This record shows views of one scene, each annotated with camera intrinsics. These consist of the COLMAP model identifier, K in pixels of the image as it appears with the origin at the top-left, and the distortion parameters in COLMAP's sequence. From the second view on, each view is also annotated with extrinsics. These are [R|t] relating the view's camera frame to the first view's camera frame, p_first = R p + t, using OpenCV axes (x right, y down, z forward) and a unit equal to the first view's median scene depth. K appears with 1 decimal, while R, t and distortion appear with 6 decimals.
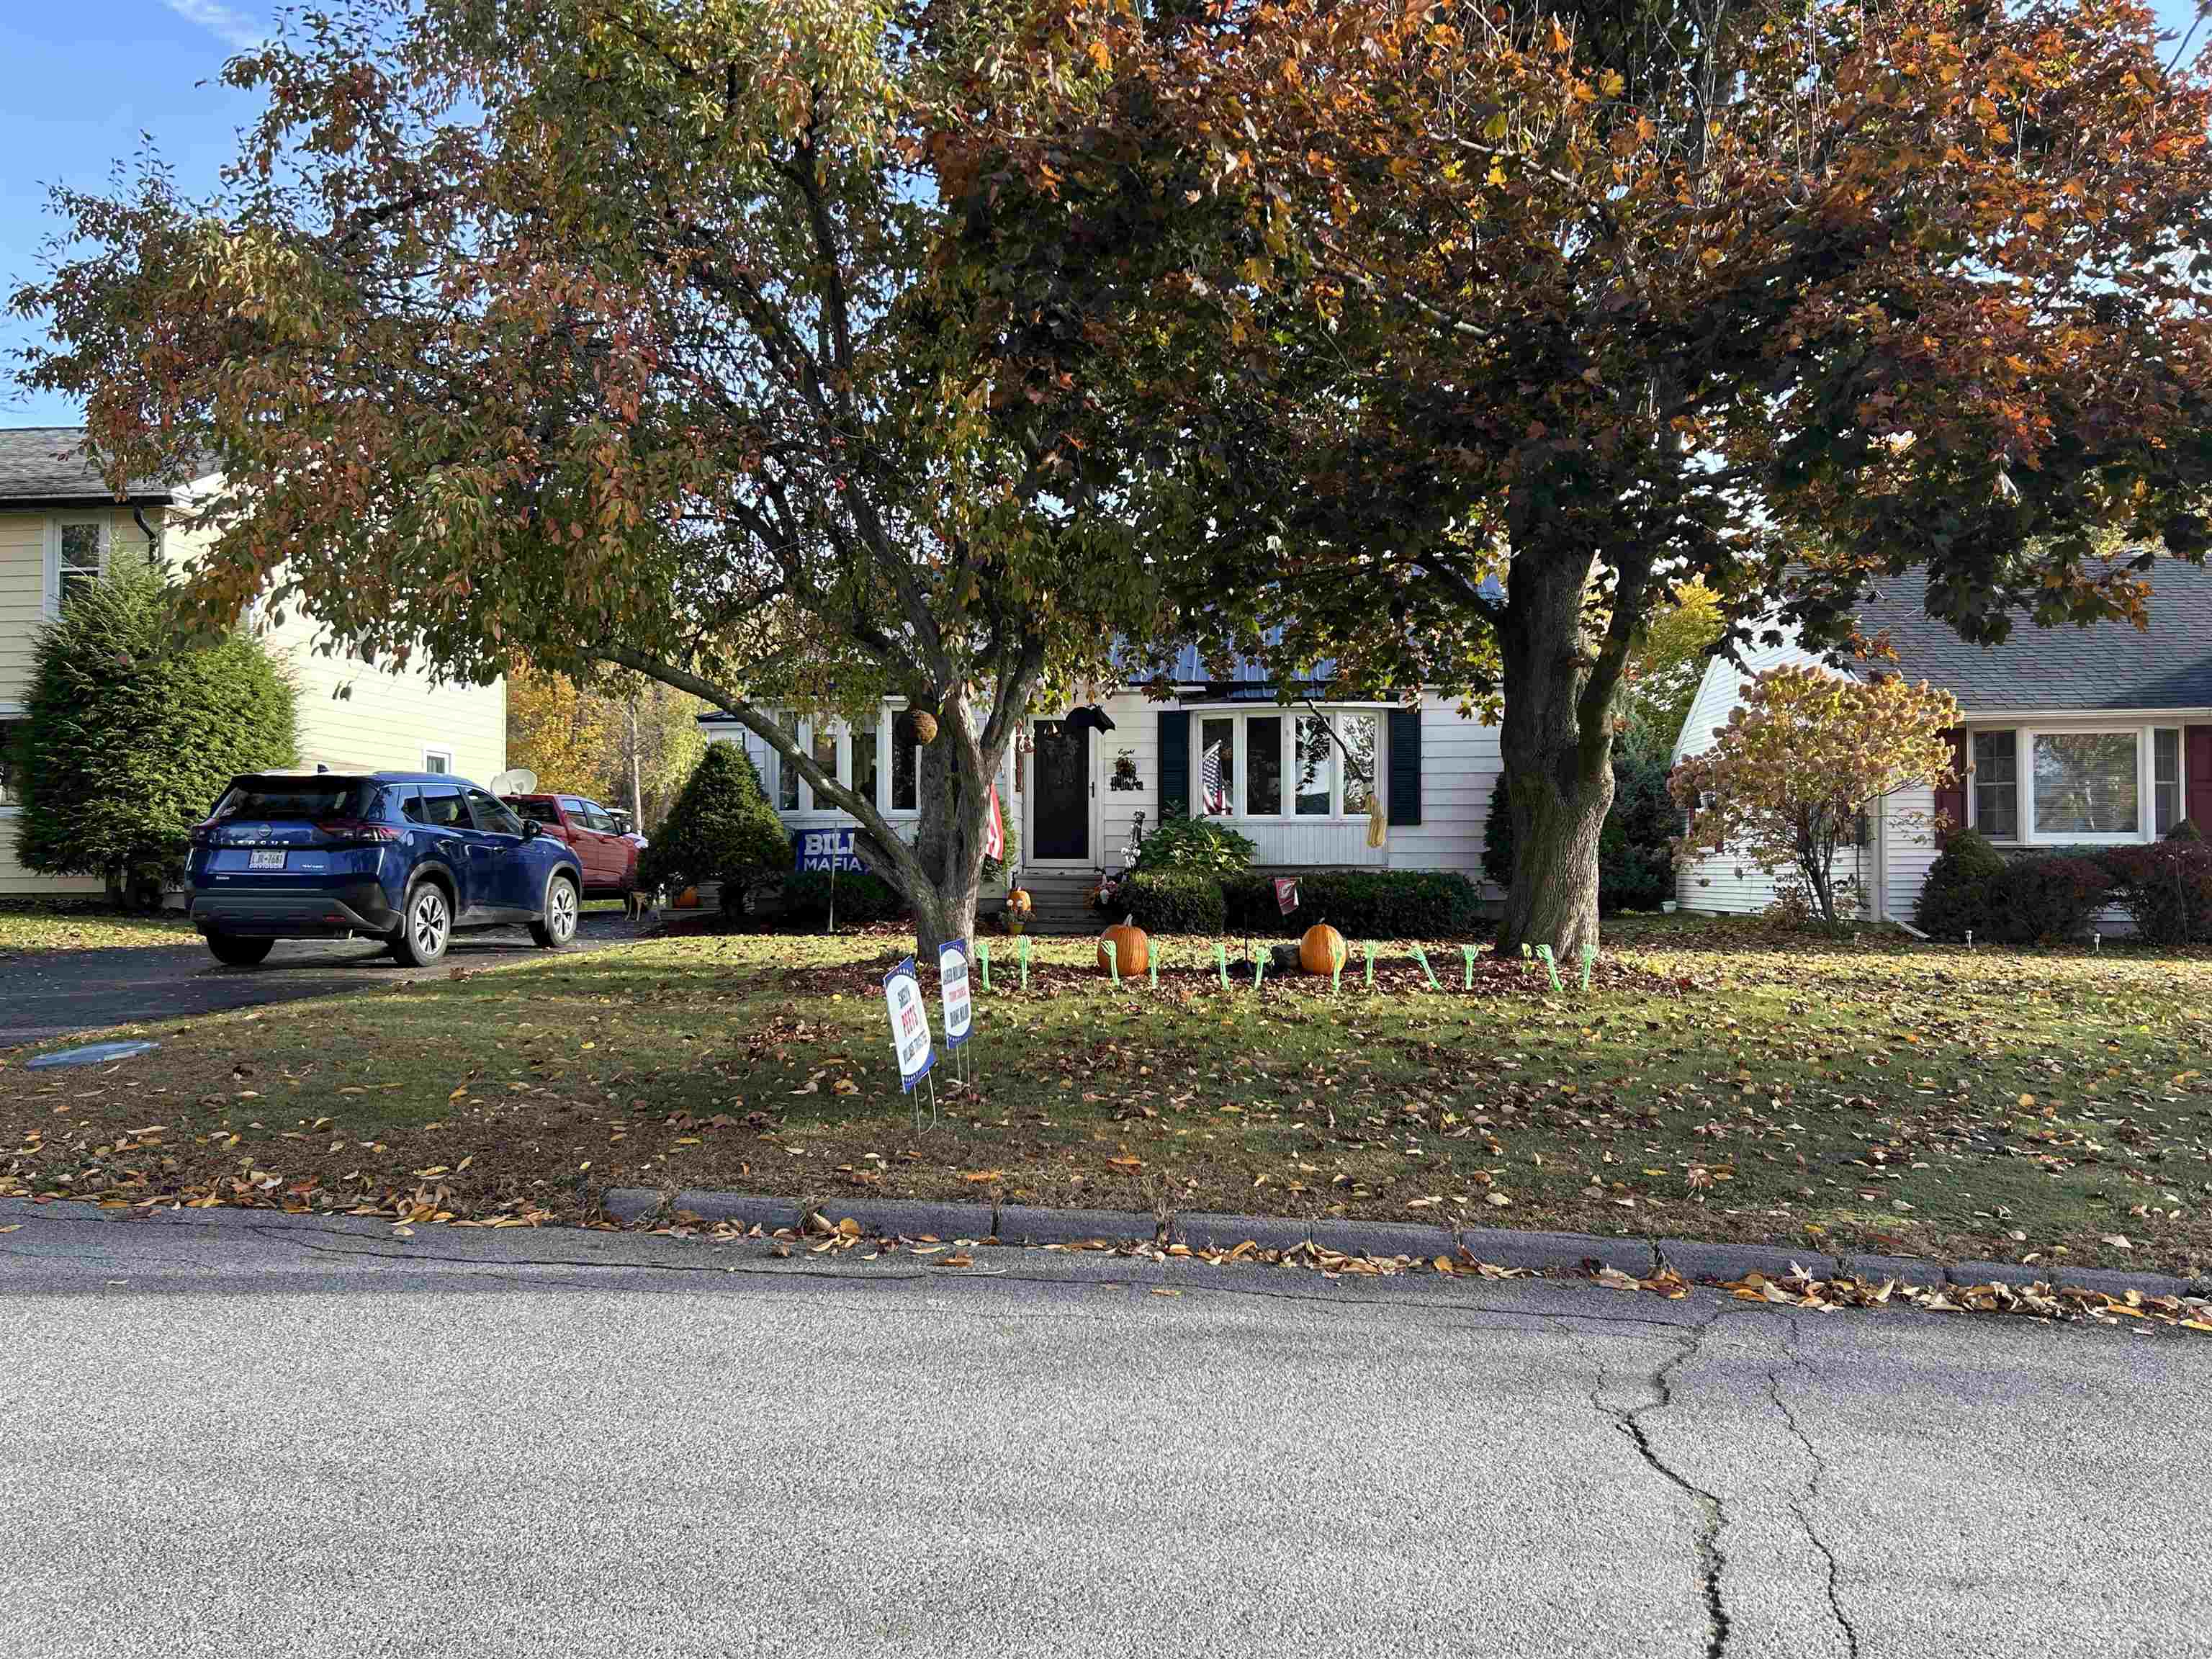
lens RADIAL K [[1696.5, 0, 1105.9], [0, 1696.5, 831.5], [0, 0, 1]] dist [0.001381, 0.001133]
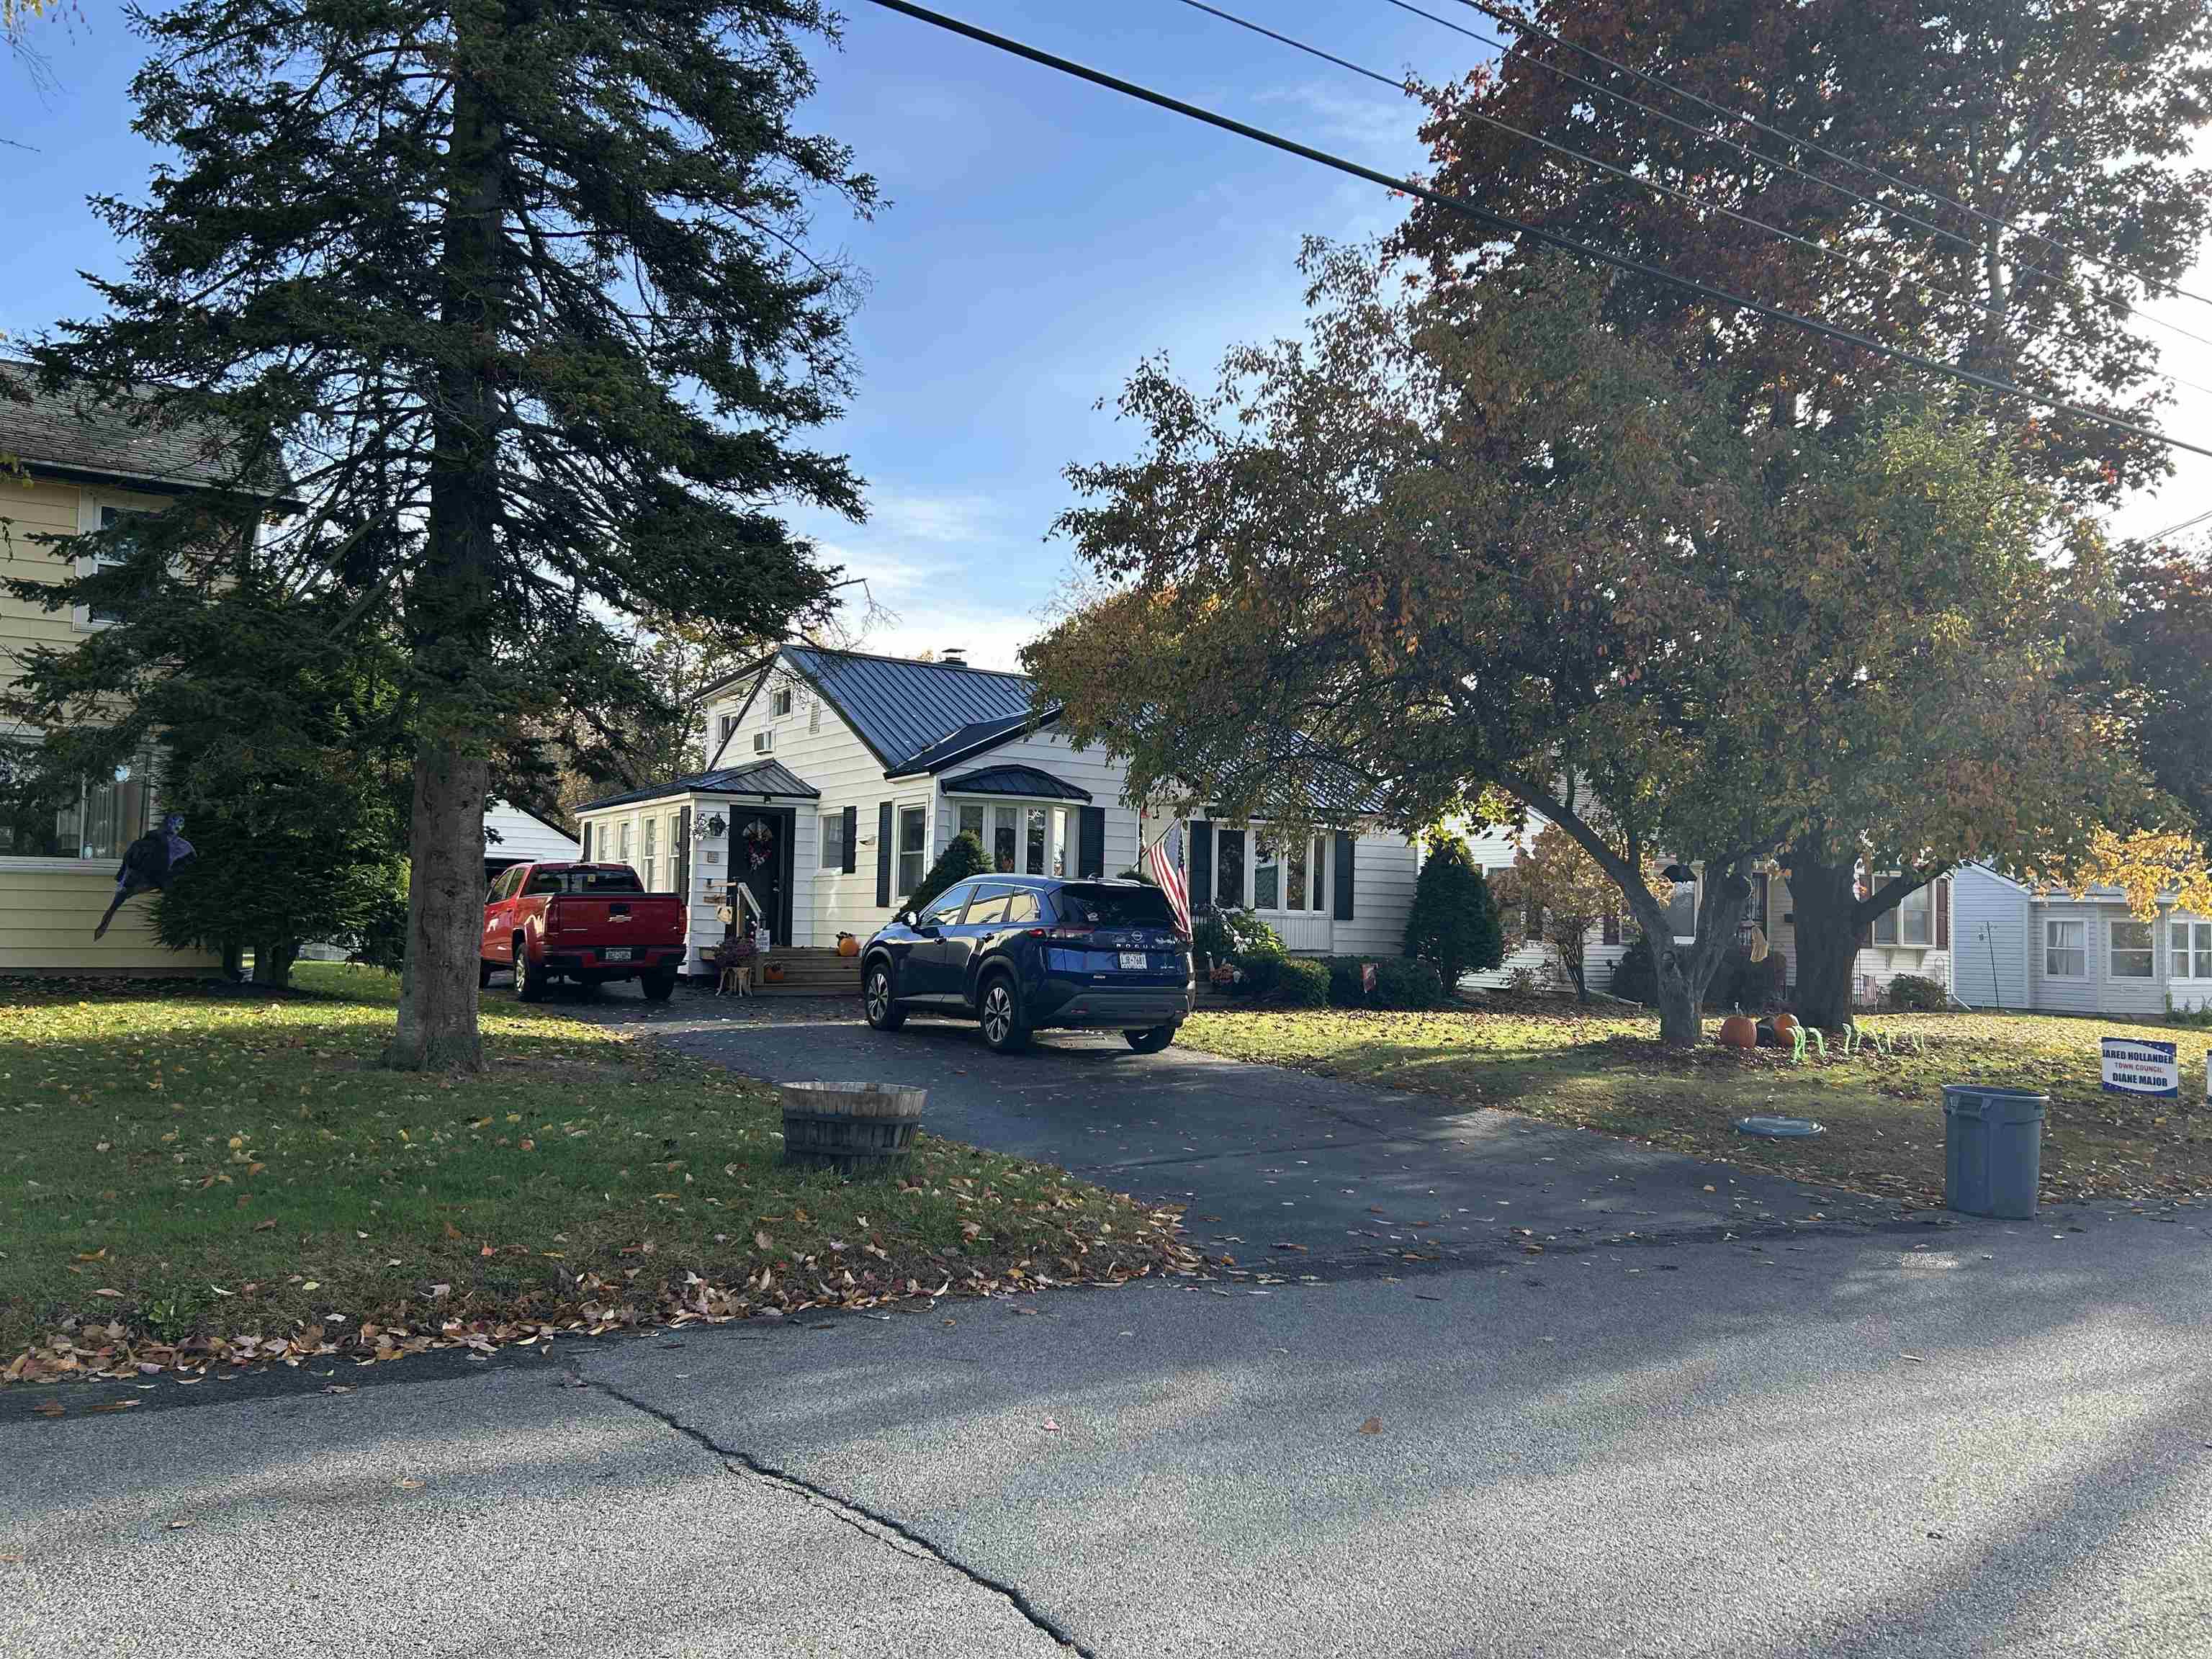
lens RADIAL K [[1696.5, 0, 1105.9], [0, 1696.5, 831.5], [0, 0, 1]] dist [0.001381, 0.001133]
pose [[0.800047, 0.052197, 0.597662, -0.781664], [-0.037582, 0.998612, -0.036905, -0.017704], [-0.598759, 0.007065, 0.800898, 0.072022]]
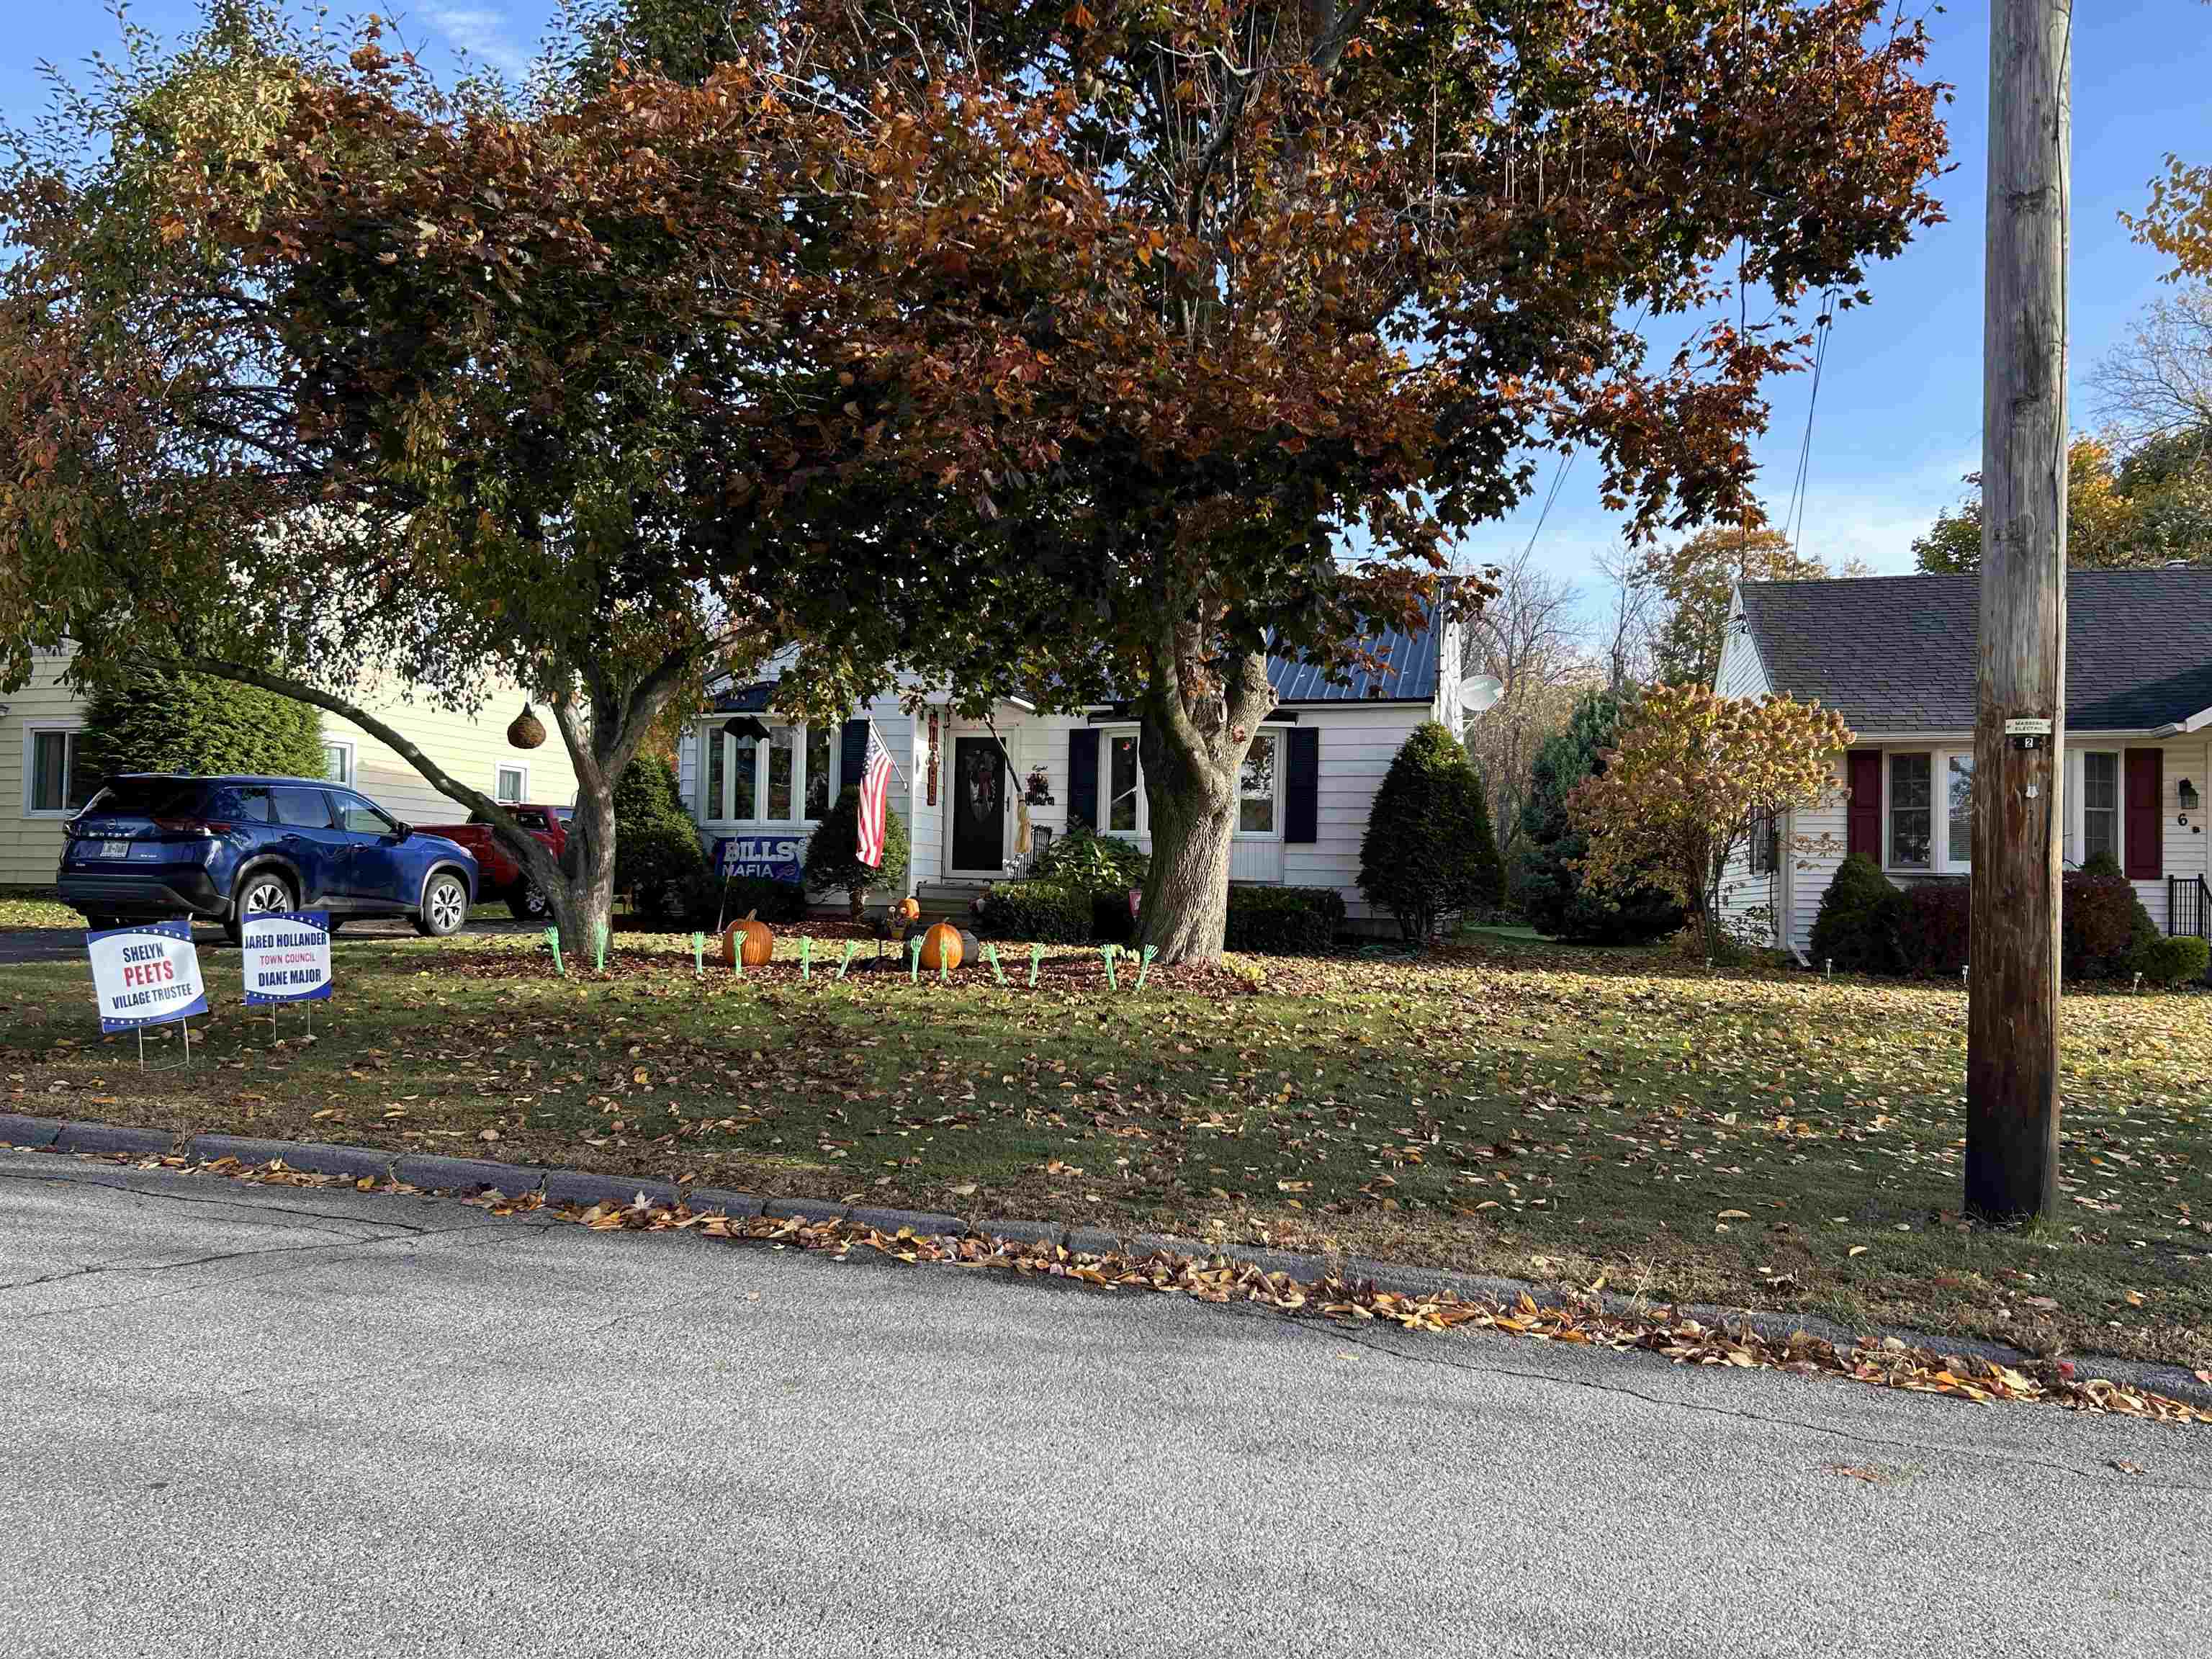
lens RADIAL K [[1696.5, 0, 1105.9], [0, 1696.5, 831.5], [0, 0, 1]] dist [0.001381, 0.001133]
pose [[0.985336, 0.014234, -0.170029, 0.244095], [-0.016899, 0.999756, -0.014239, 0.006133], [0.169785, 0.016904, 0.985336, -0.018164]]
